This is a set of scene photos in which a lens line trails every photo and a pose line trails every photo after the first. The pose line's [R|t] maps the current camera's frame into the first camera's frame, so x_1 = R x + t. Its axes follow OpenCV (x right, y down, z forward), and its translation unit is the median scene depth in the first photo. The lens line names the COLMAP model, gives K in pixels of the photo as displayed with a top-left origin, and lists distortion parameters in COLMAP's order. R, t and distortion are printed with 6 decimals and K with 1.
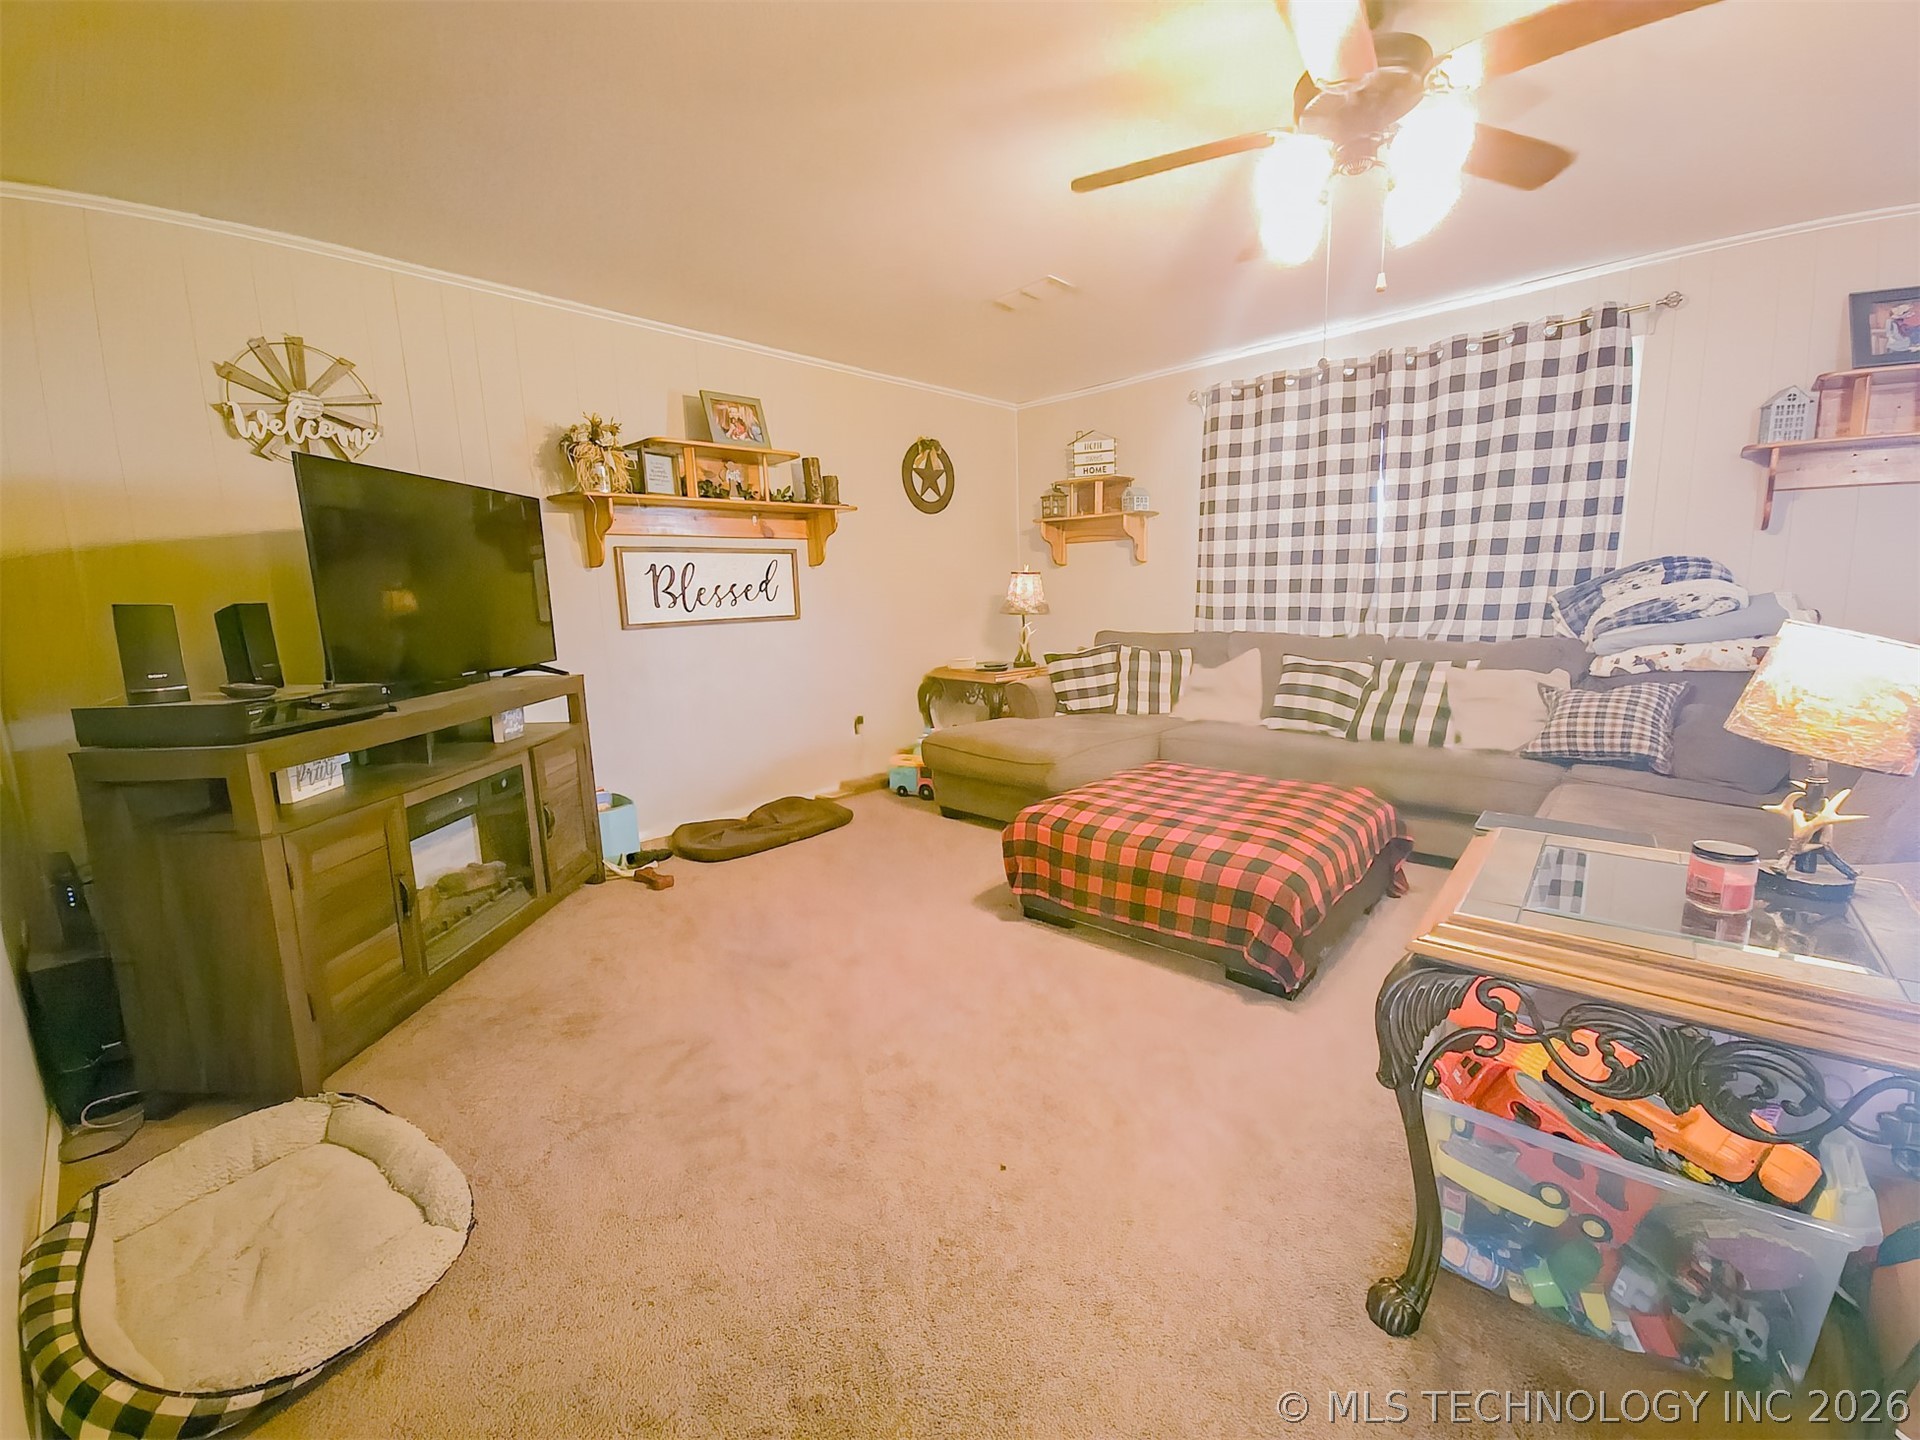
lens RADIAL K [[788.5, 0, 963.3], [0, 788.5, 719.5], [0, 0, 1]] dist [0.005556, -0.006209]
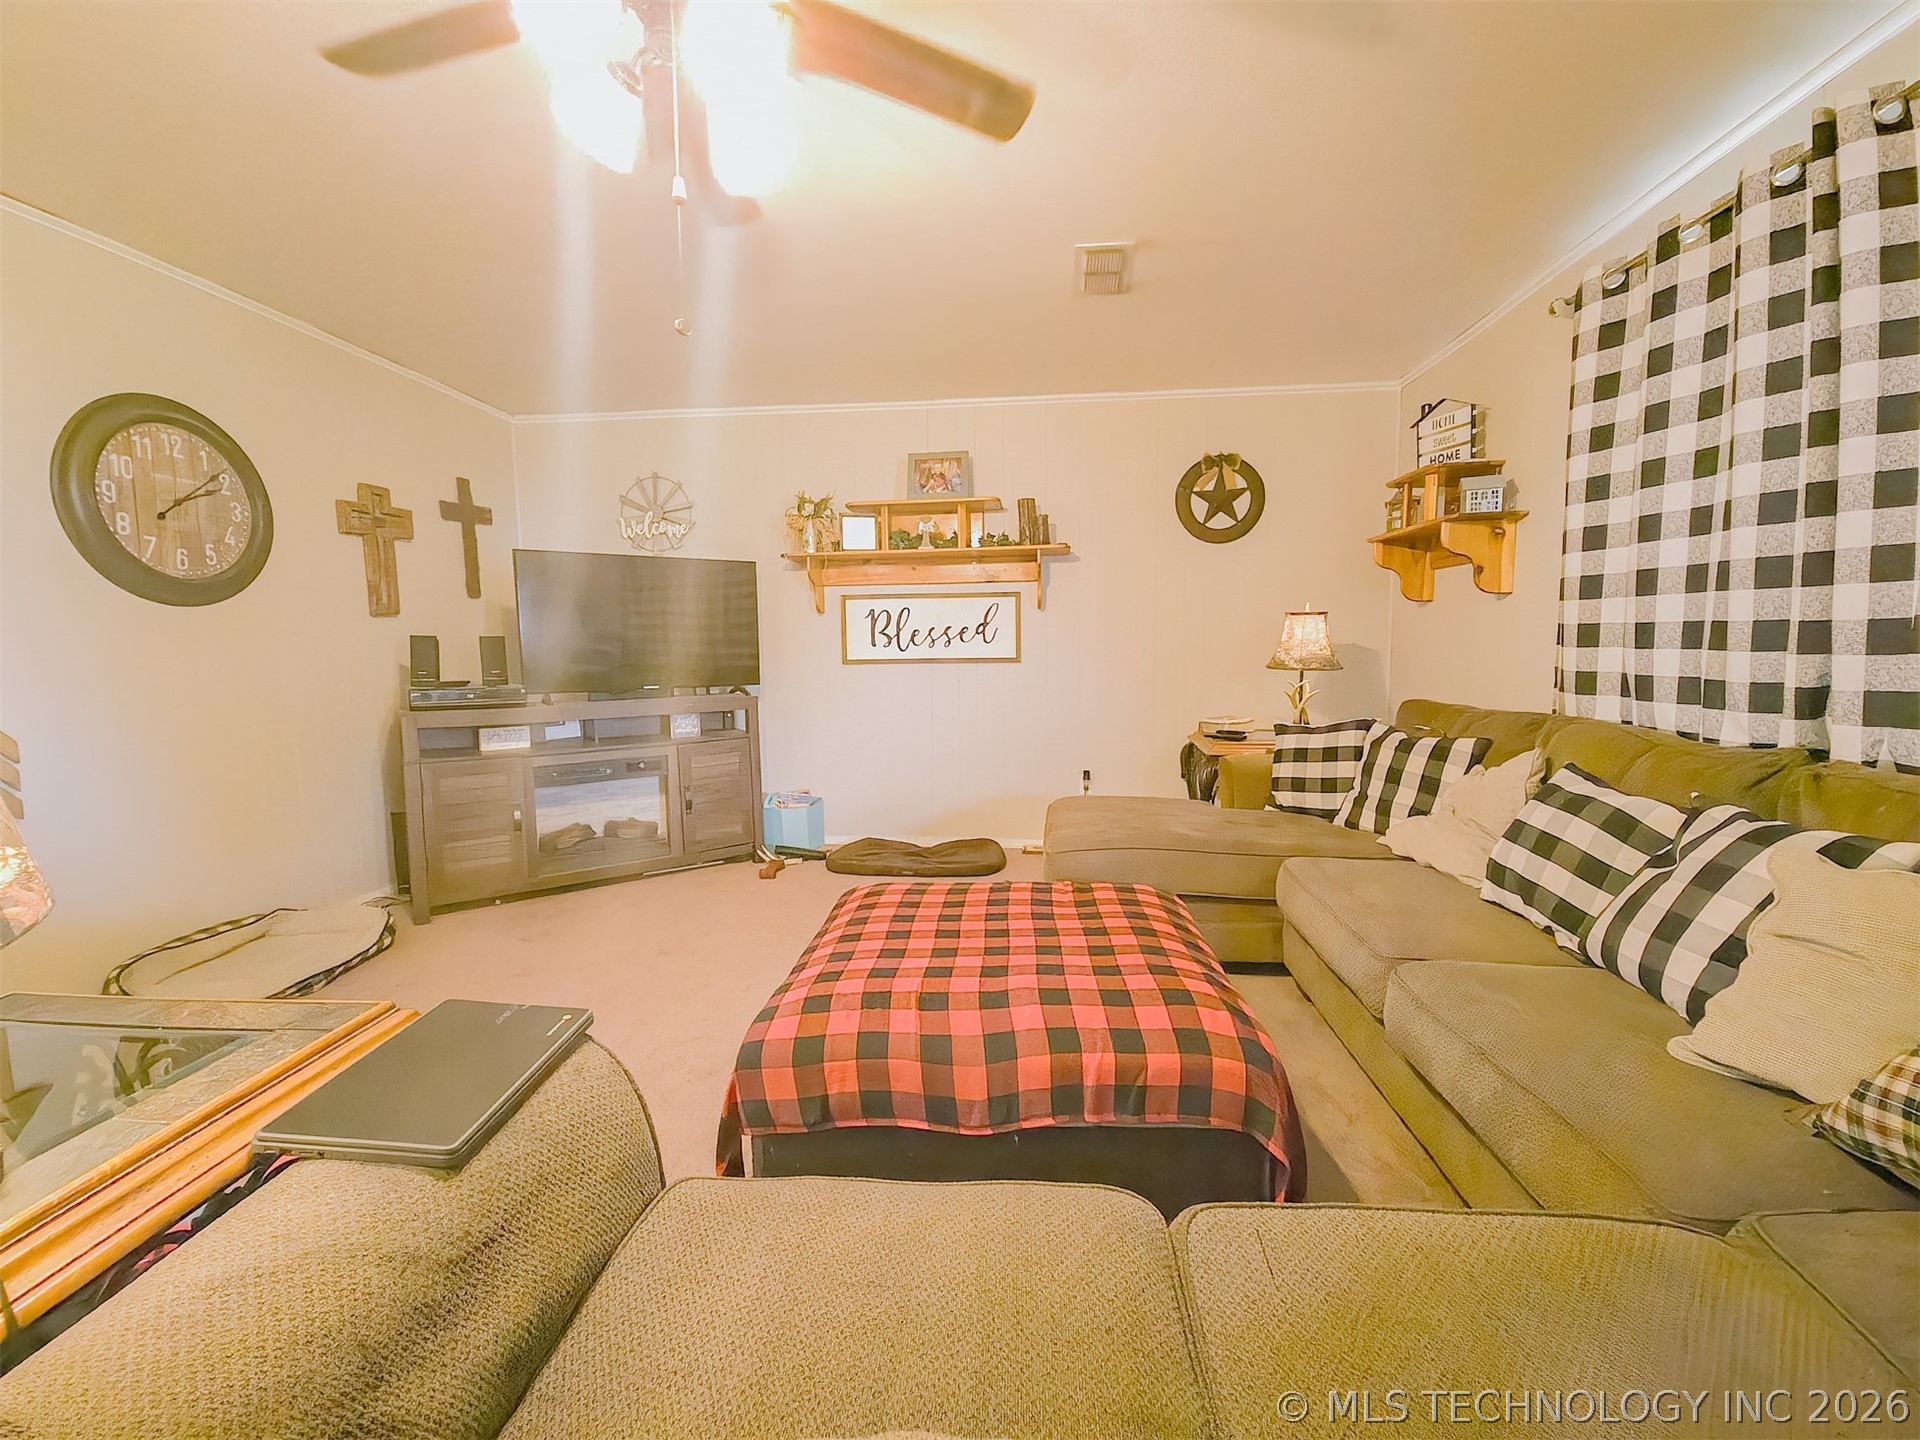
lens RADIAL K [[788.5, 0, 963.3], [0, 788.5, 719.5], [0, 0, 1]] dist [0.005556, -0.006209]
pose [[0.613738, 0.096756, -0.783558, 0.567479], [-0.137636, 0.990377, 0.014489, -0.065818], [0.777420, 0.098953, 0.621149, 0.367812]]
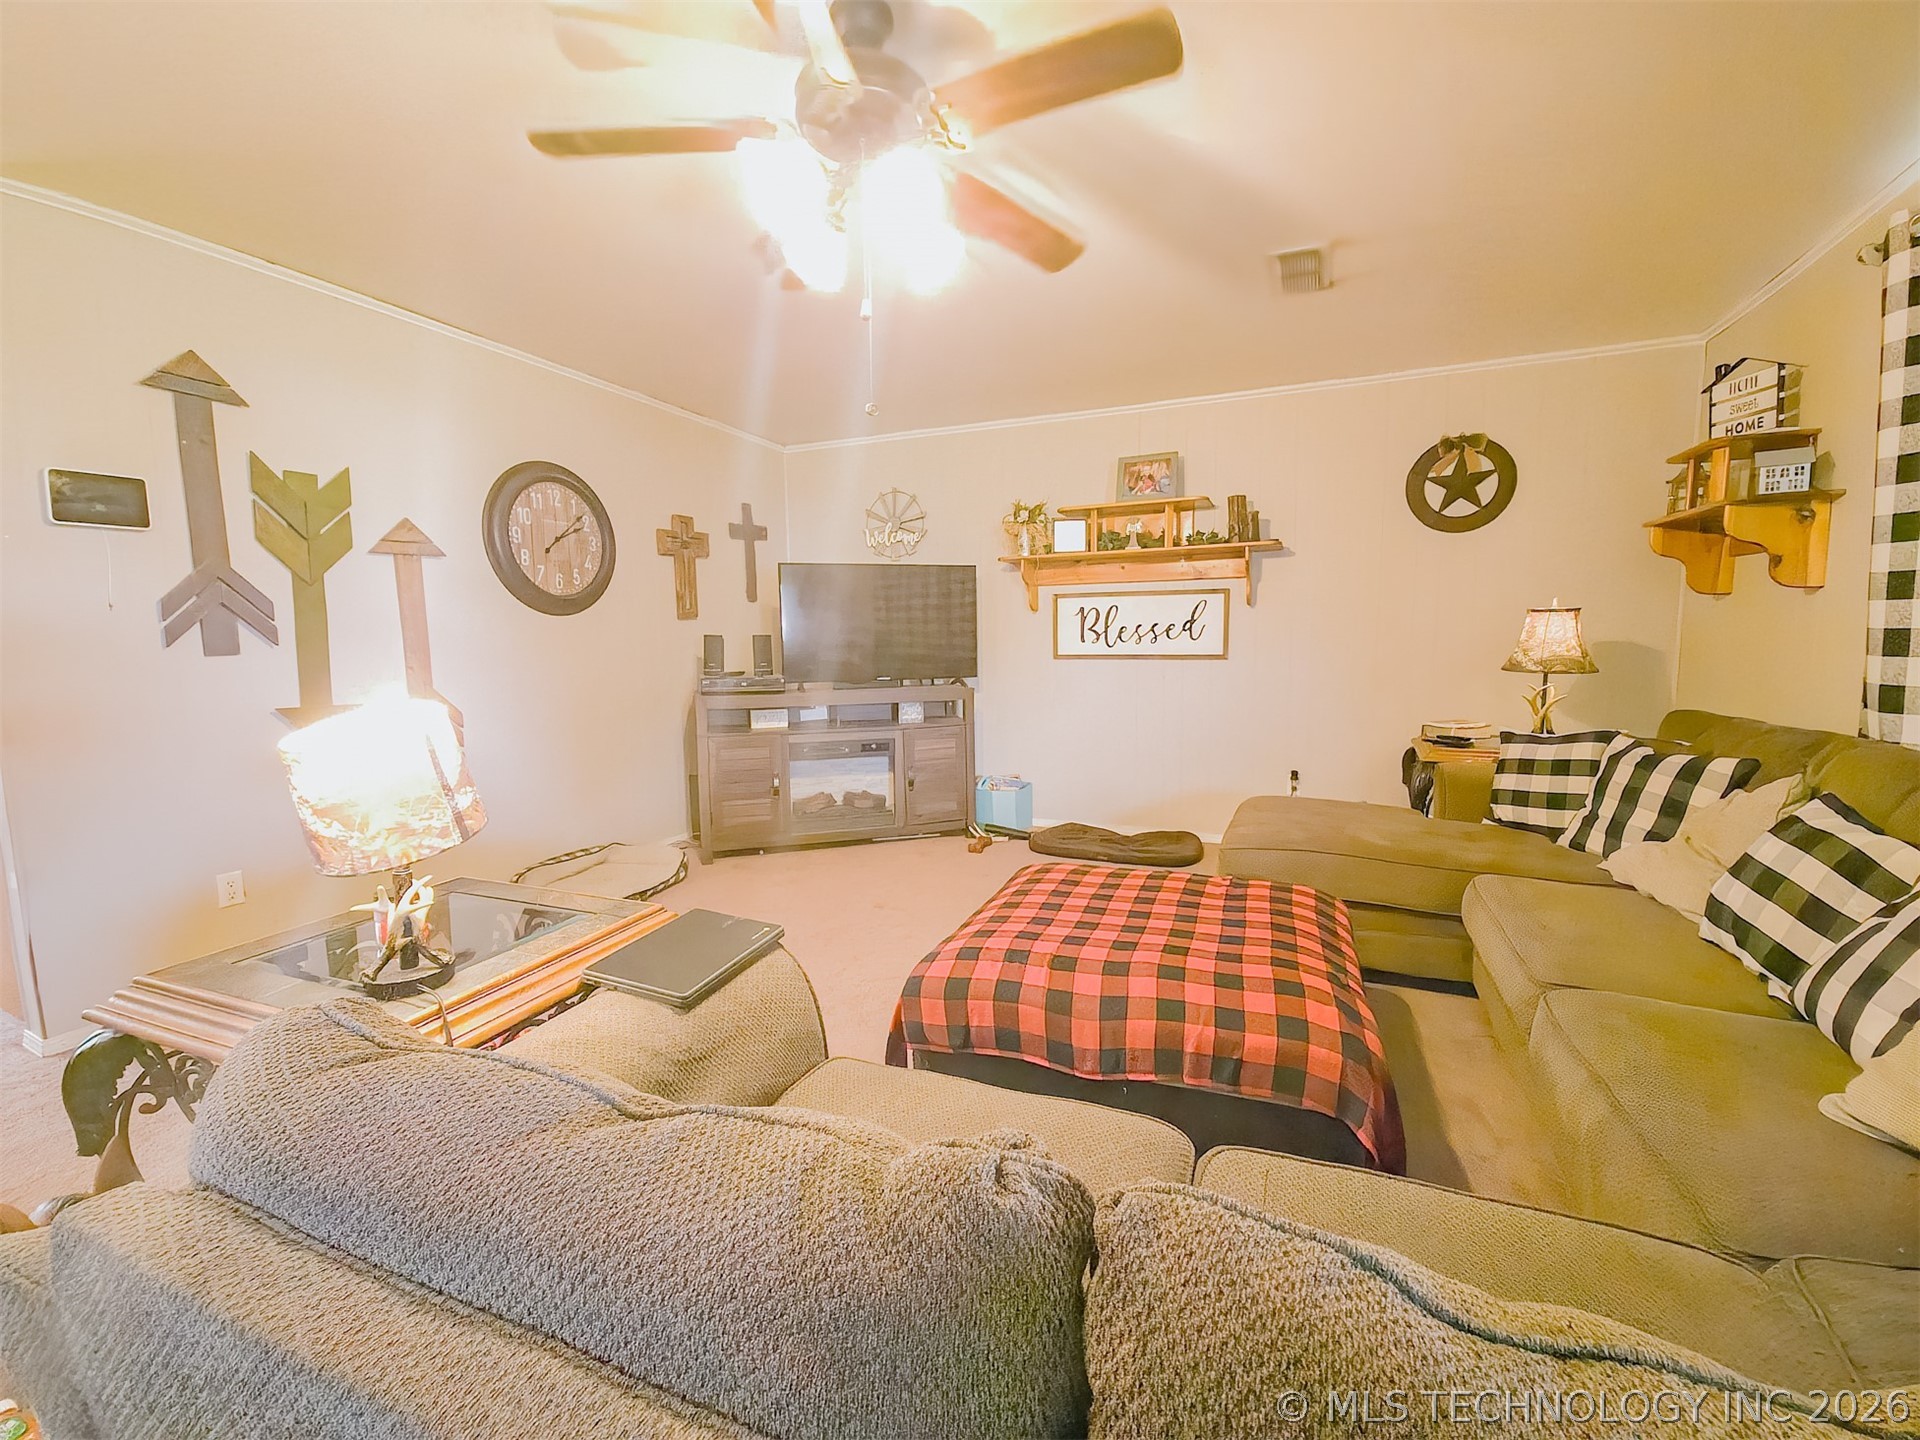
lens RADIAL K [[788.5, 0, 963.3], [0, 788.5, 719.5], [0, 0, 1]] dist [0.005556, -0.006209]
pose [[0.343069, 0.127461, -0.930622, 0.651534], [-0.153882, 0.984991, 0.078180, -0.085215], [0.926619, 0.116385, 0.357534, 0.379337]]
